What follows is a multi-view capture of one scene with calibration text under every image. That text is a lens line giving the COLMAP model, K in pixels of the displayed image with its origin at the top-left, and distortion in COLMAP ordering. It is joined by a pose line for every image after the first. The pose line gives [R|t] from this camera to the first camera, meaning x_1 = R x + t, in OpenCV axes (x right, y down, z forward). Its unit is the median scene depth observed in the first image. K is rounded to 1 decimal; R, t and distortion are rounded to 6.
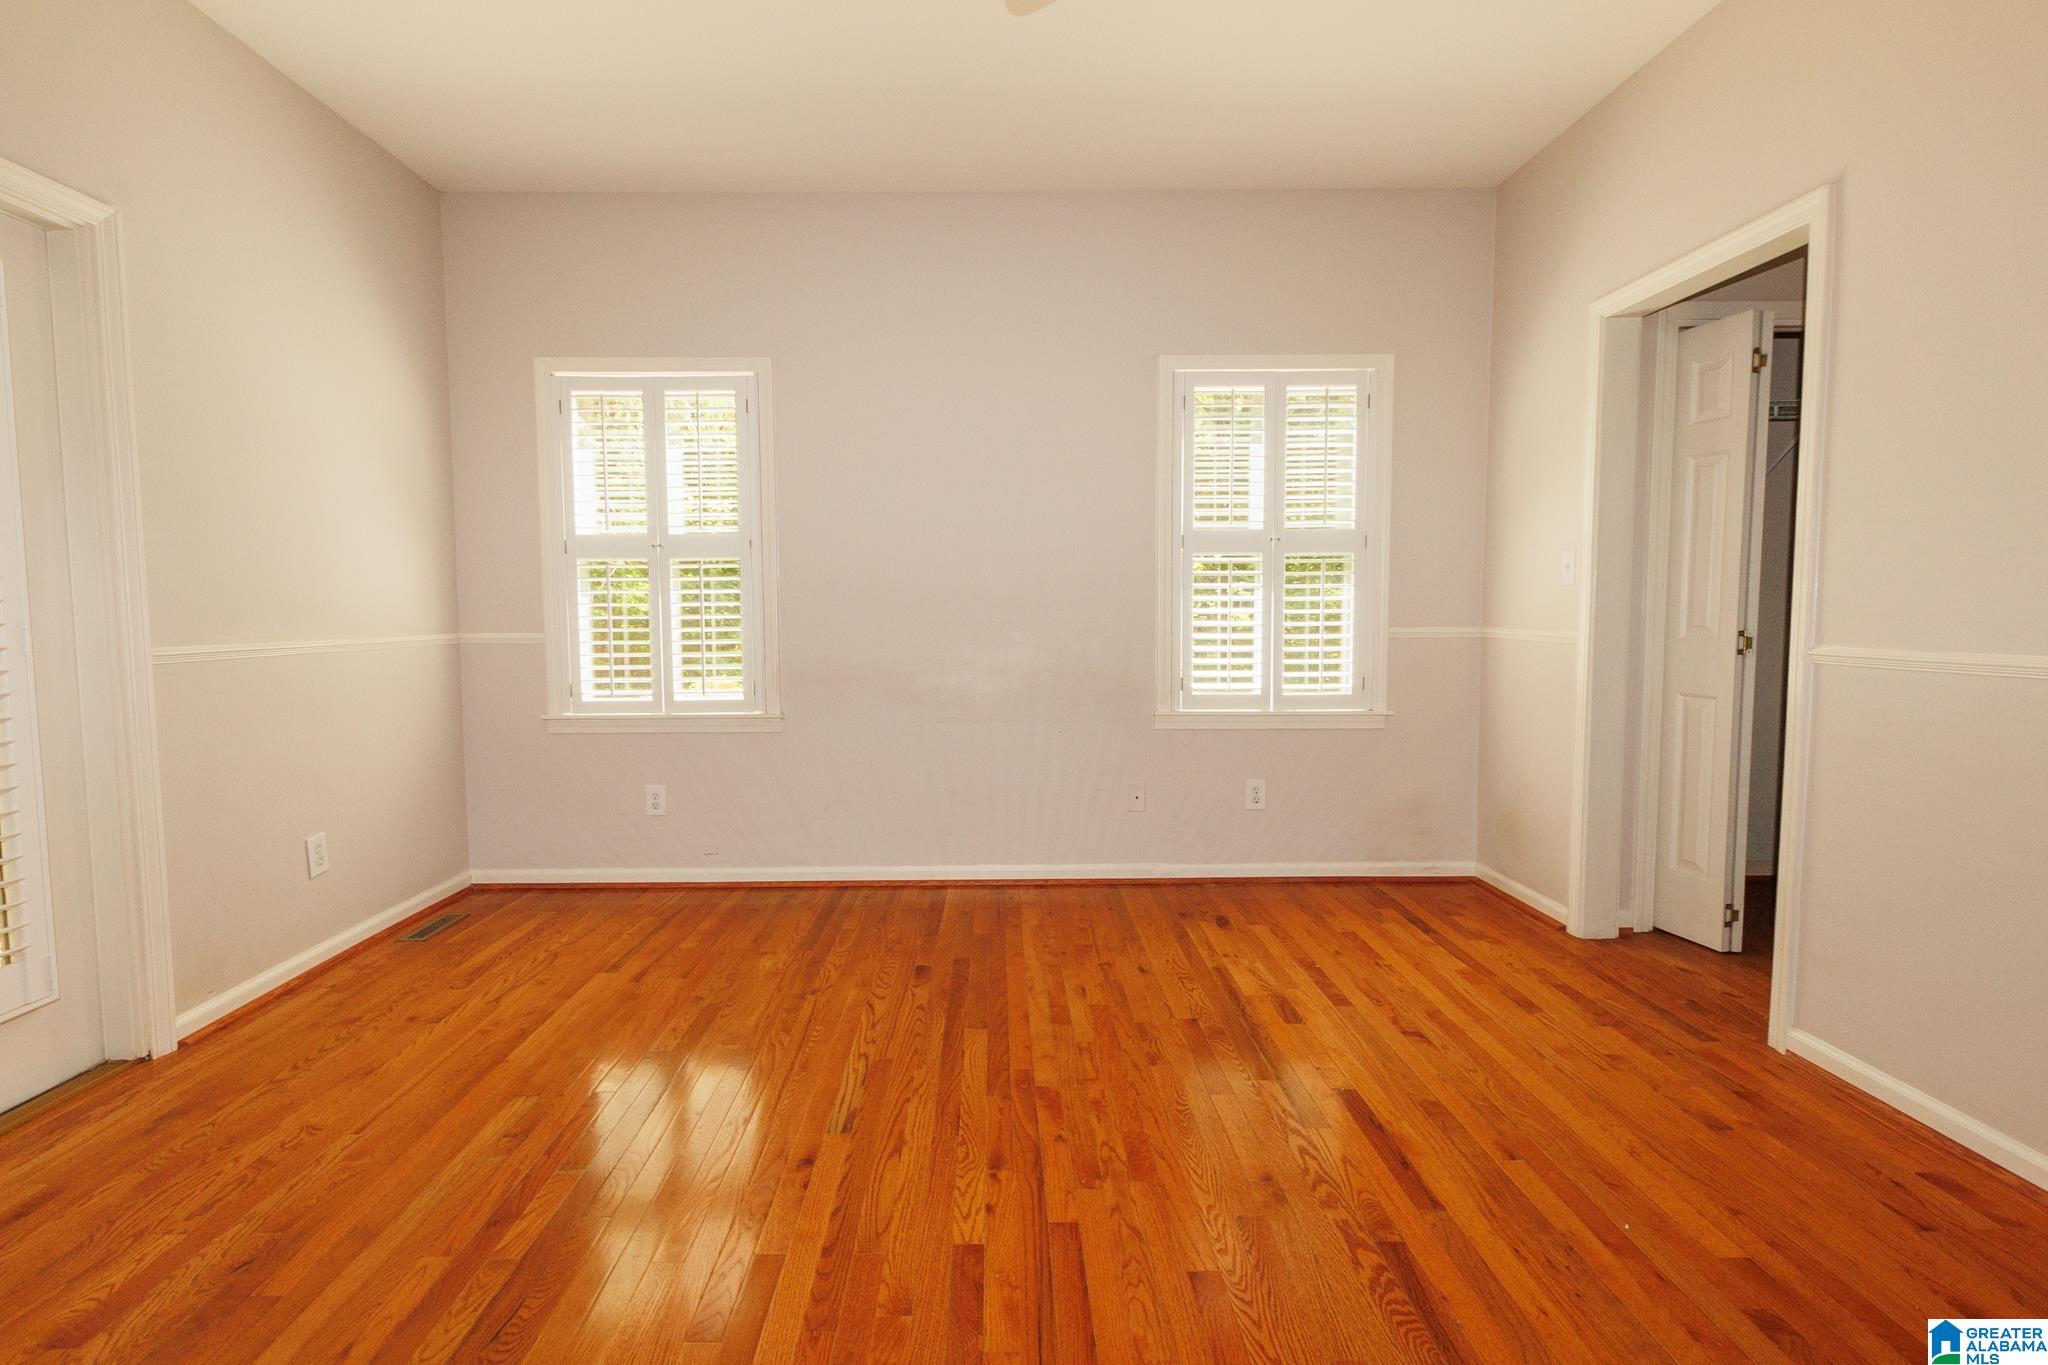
lens RADIAL K [[962.2, 0, 1031.0], [0, 962.2, 669.1], [0, 0, 1]] dist [0.000997, -0.000903]
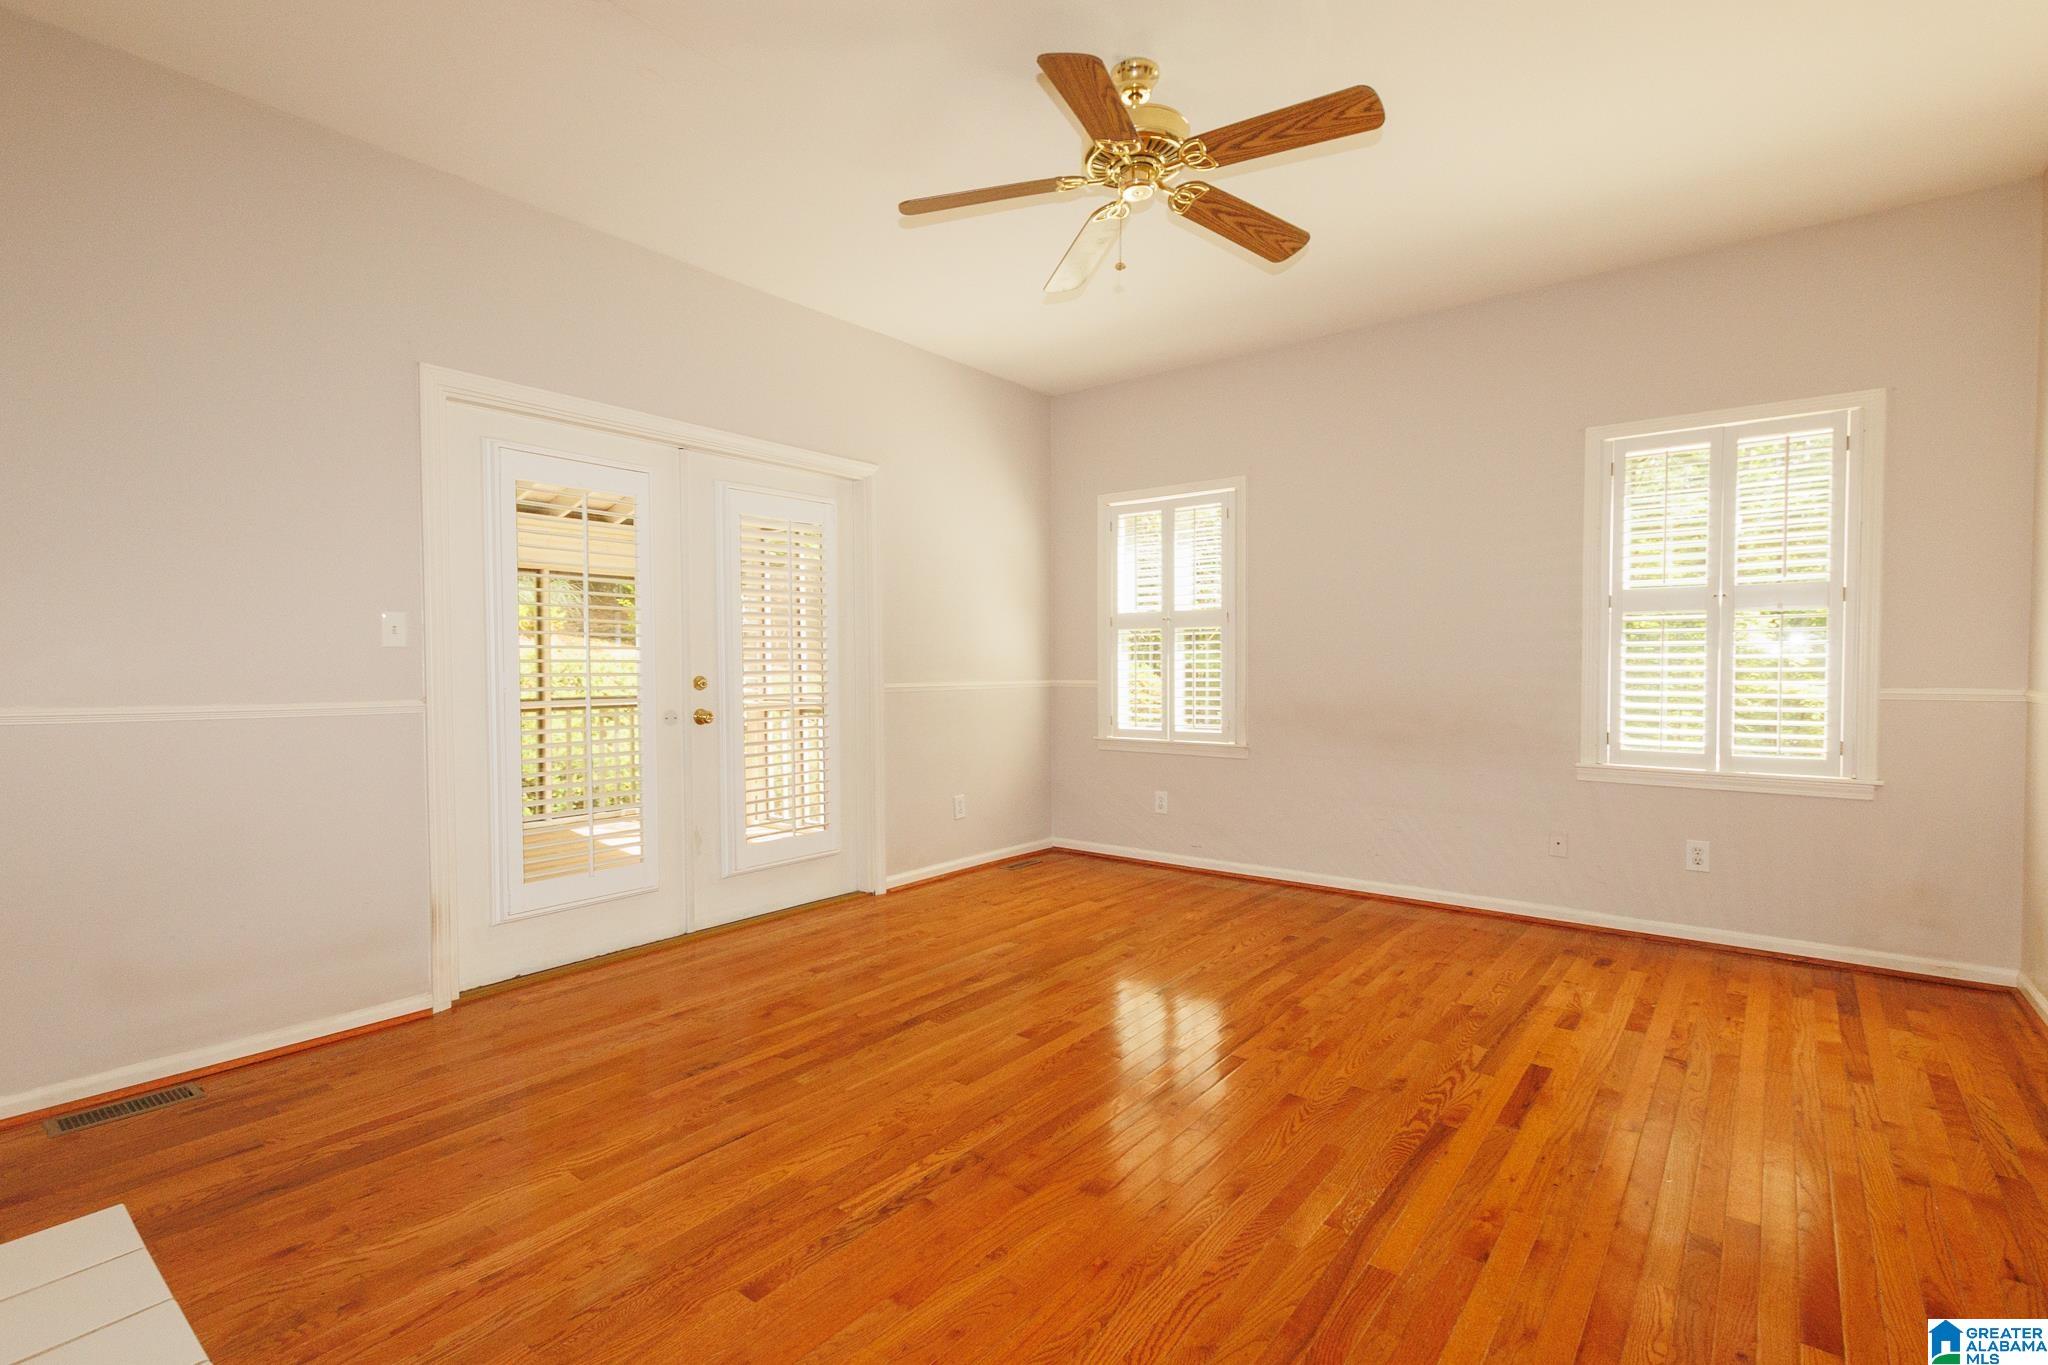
lens RADIAL K [[984.7, 0, 1027.8], [0, 984.7, 689.3], [0, 0, 1]] dist [-0.014356, -0.000321]
pose [[0.773126, 0.019442, -0.633955, 0.380764], [-0.042918, 0.998843, -0.021707, 0.013700], [0.632799, 0.043991, 0.773065, -0.237318]]
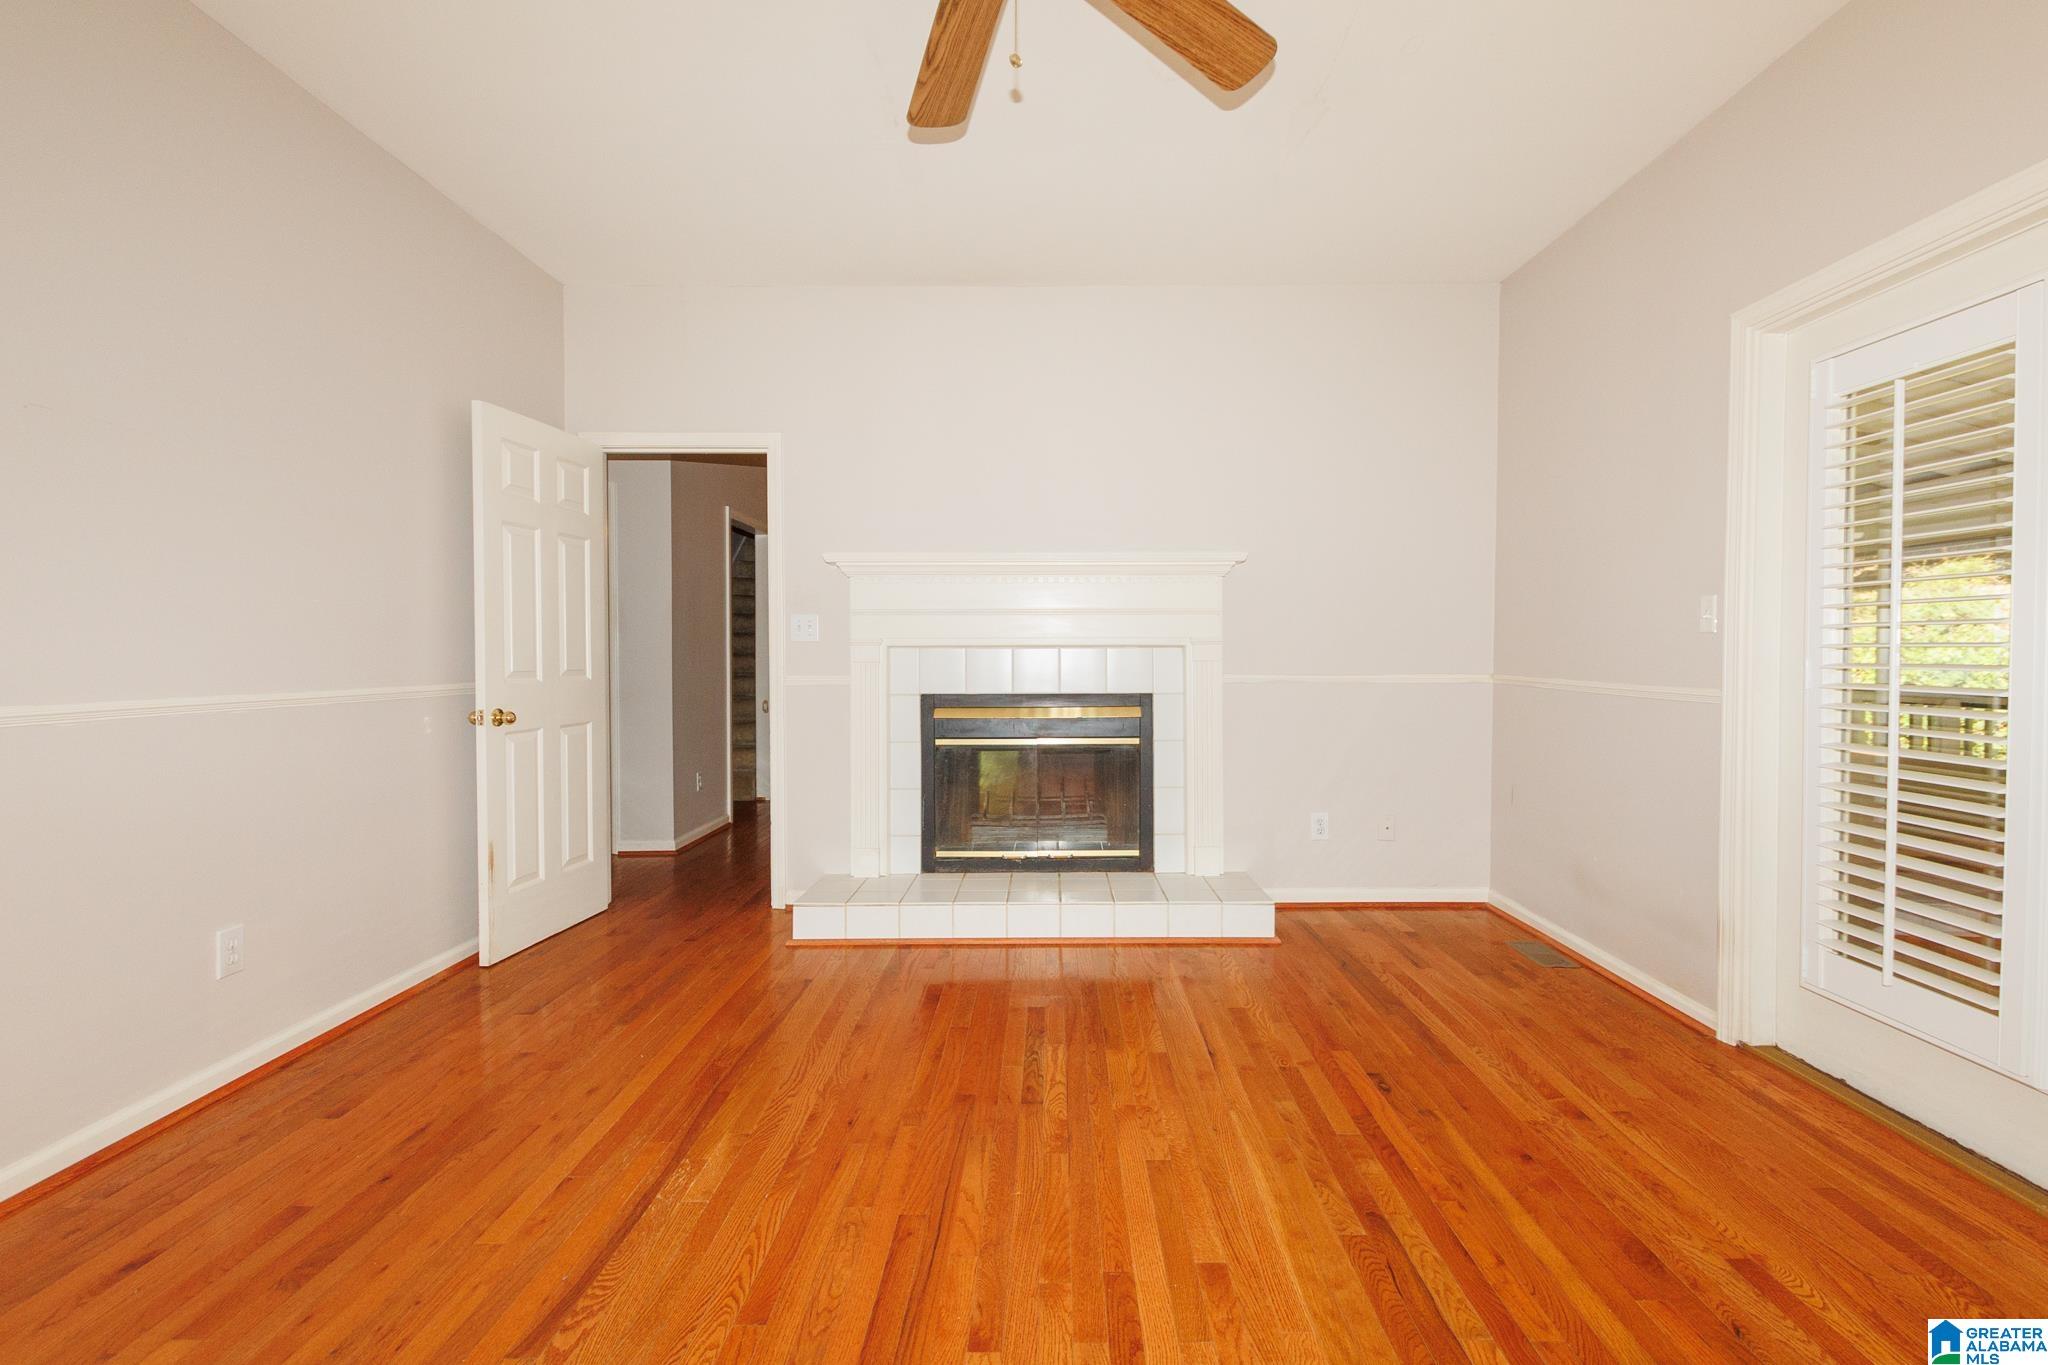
lens RADIAL K [[962.2, 0, 1031.0], [0, 962.2, 669.1], [0, 0, 1]] dist [0.000997, -0.000903]
pose [[-0.997796, 0.007180, 0.065963, -0.082498], [0.012869, 0.996191, 0.086244, -0.058234], [-0.065092, 0.086903, -0.994088, 0.877933]]
